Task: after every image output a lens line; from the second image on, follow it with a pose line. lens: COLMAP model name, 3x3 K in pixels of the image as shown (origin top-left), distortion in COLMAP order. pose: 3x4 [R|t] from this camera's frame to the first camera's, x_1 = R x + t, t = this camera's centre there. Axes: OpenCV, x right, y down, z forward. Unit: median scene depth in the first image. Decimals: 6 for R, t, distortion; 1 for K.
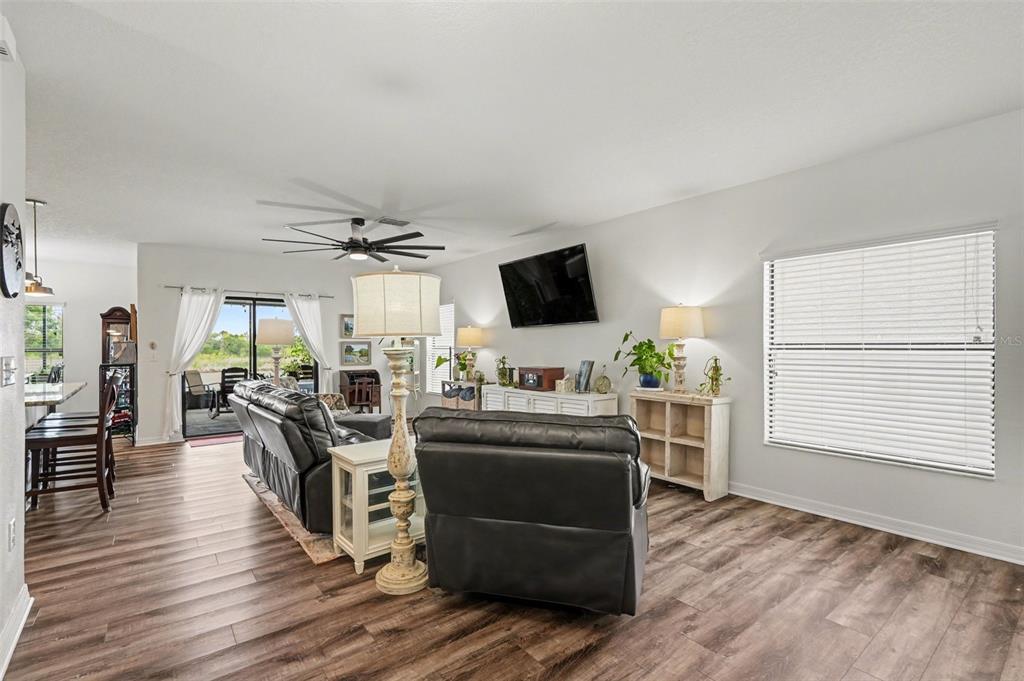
lens RADIAL K [[460.8, 0, 505.6], [0, 460.8, 350.8], [0, 0, 1]] dist [-0.002685, 0.000711]
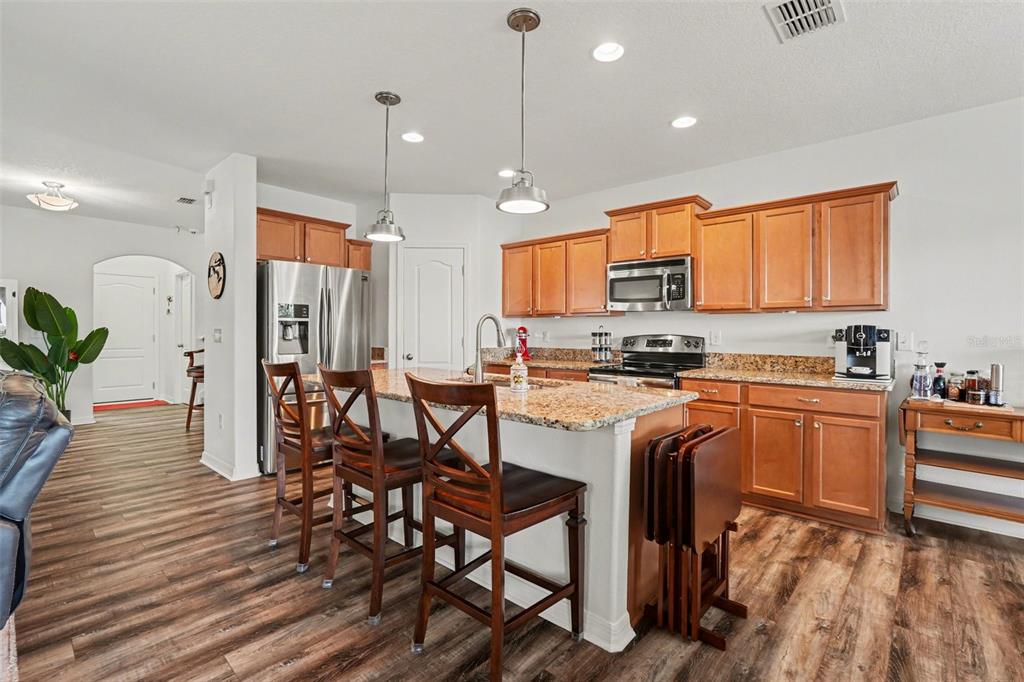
lens RADIAL K [[440.0, 0, 525.2], [0, 440.0, 347.4], [0, 0, 1]] dist [-0.051267, 0.000258]
pose [[-0.980932, 0.004558, -0.194300, -1.362288], [-0.003919, 0.999058, 0.043222, 0.006818], [0.194314, 0.043159, -0.979989, 2.059114]]
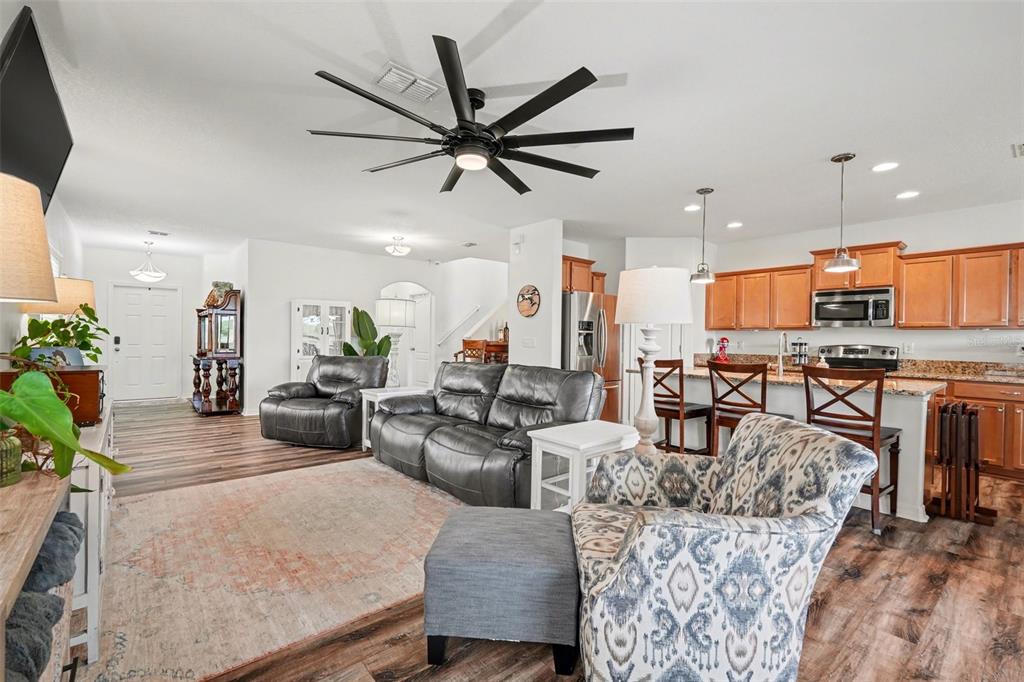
lens RADIAL K [[458.6, 0, 512.5], [0, 458.6, 341.2], [0, 0, 1]] dist [0.001164, 0.000754]
pose [[-0.998262, -0.006474, -0.058578, -0.556745], [-0.007355, 0.999863, 0.014836, -0.006453], [0.058474, 0.015241, -0.998173, 2.566572]]
